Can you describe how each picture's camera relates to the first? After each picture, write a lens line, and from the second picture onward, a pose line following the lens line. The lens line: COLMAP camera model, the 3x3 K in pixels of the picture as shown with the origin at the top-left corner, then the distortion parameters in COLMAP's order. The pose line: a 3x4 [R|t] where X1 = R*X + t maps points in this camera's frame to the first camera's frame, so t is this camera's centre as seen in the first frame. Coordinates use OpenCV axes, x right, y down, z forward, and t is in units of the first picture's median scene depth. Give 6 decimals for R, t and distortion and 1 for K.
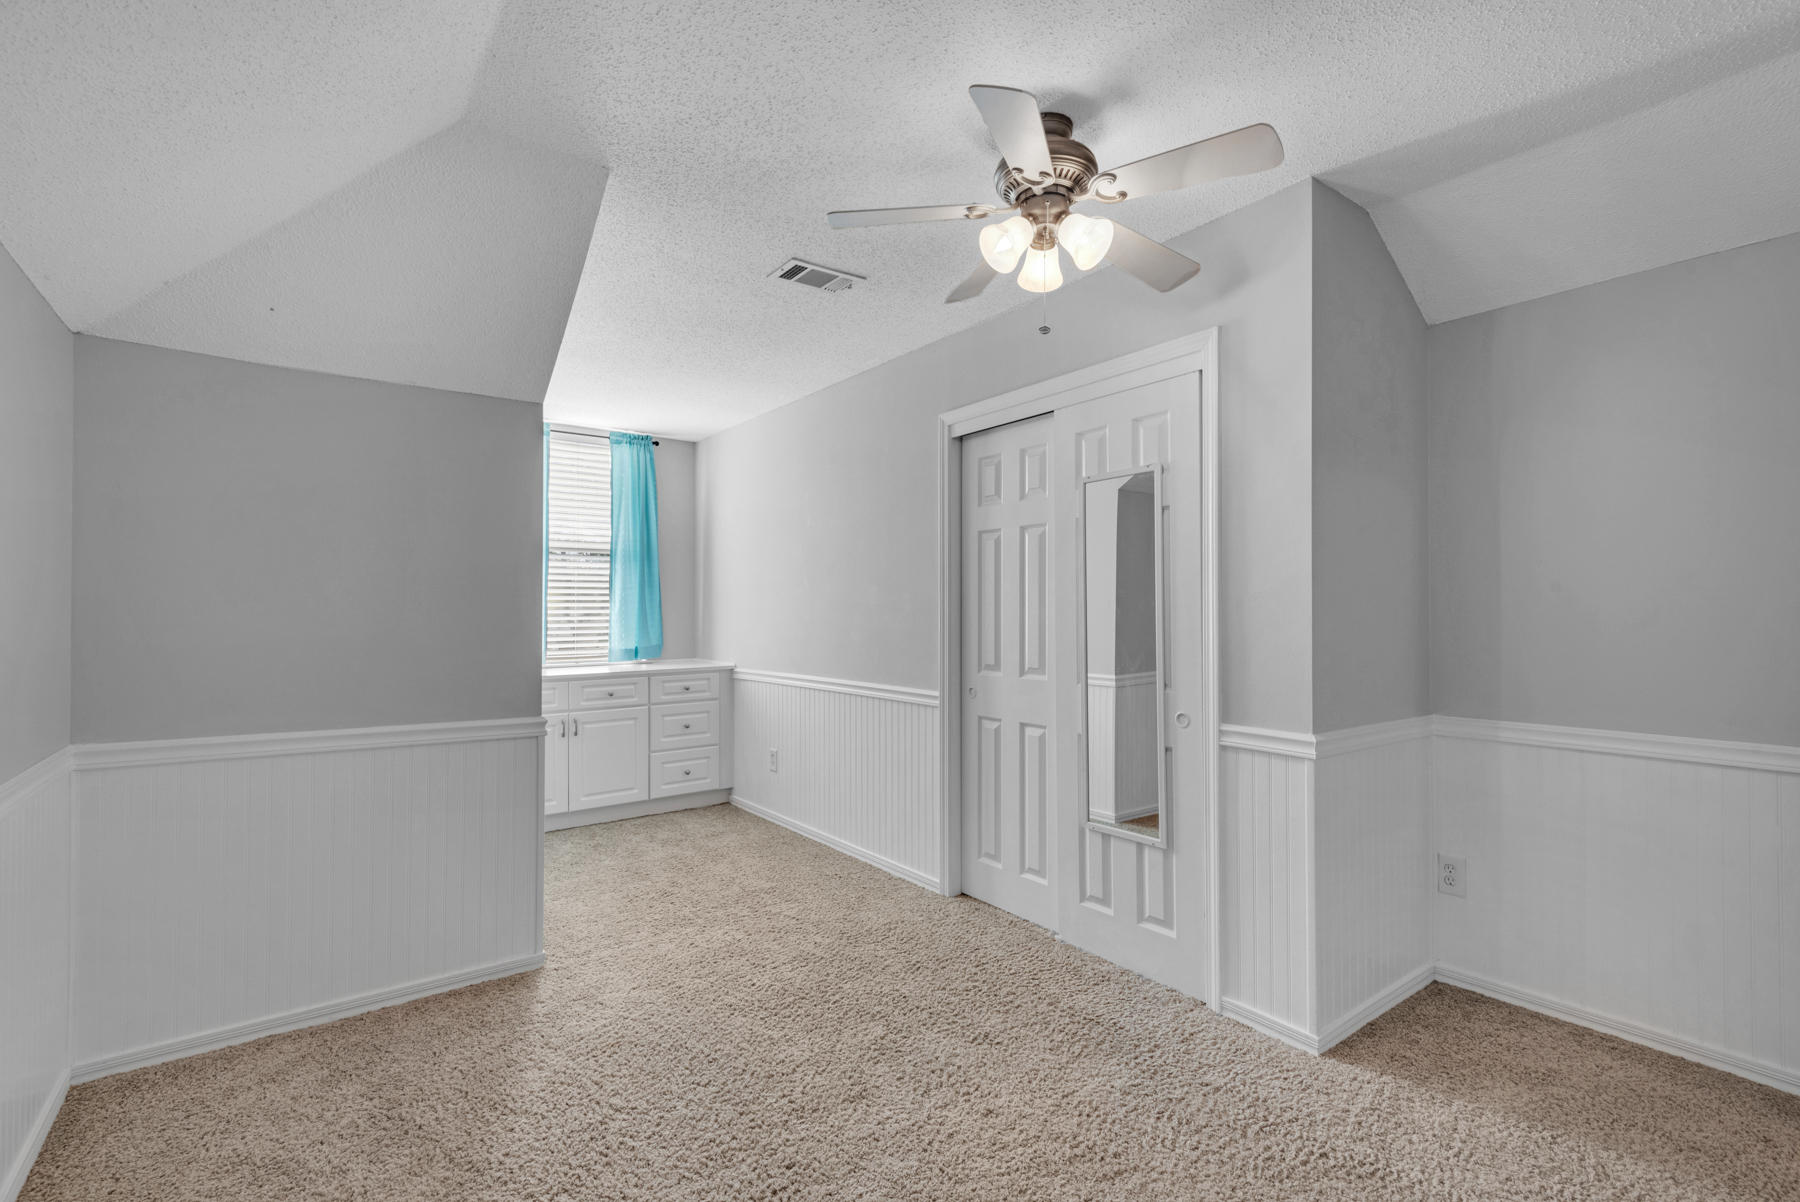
lens RADIAL K [[814.3, 0, 892.4], [0, 814.3, 603.1], [0, 0, 1]] dist [0.028118, -0.014774]
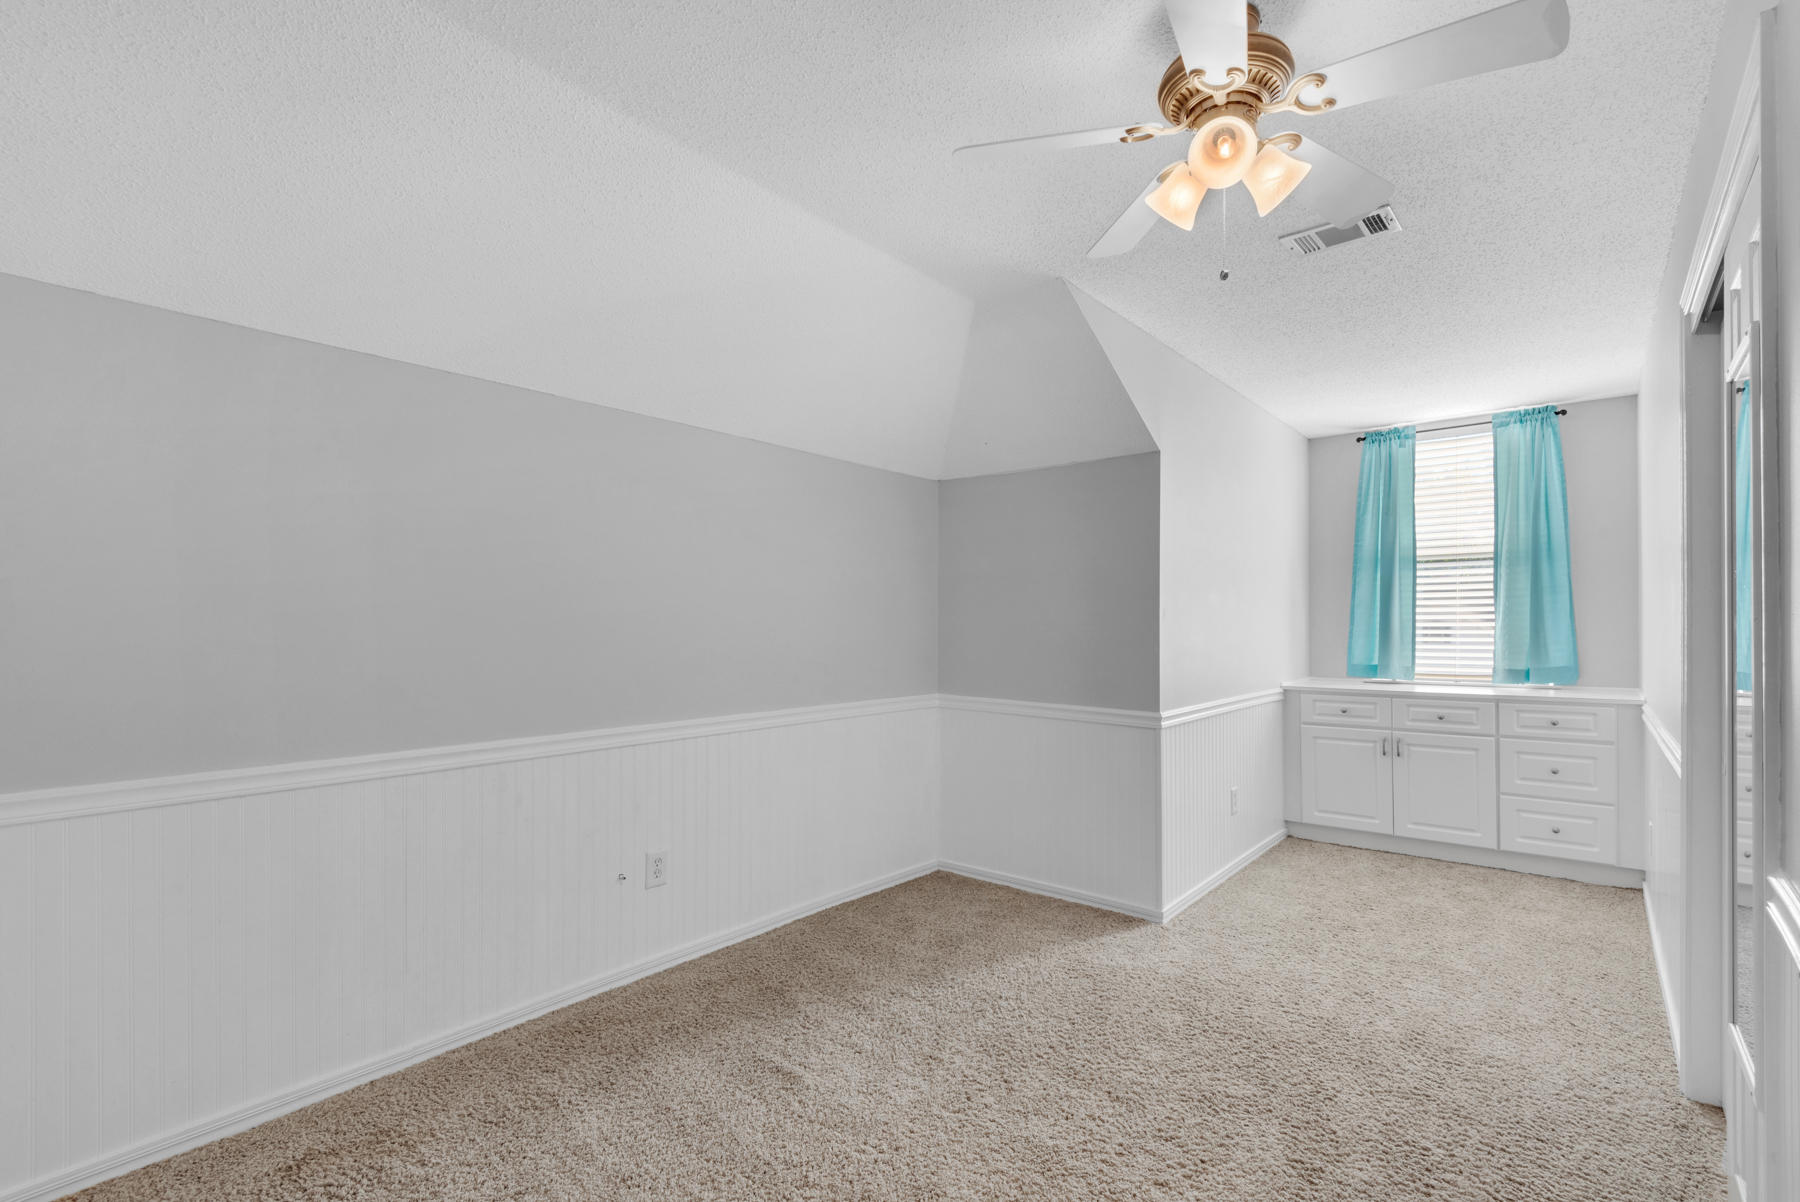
lens RADIAL K [[814.3, 0, 897.9], [0, 814.3, 614.0], [0, 0, 1]] dist [0.028118, -0.014774]
pose [[0.235921, -0.008576, -0.971734, 0.600932], [0.009691, 0.999932, -0.006472, -0.001860], [0.971724, -0.007890, 0.235988, 0.327661]]
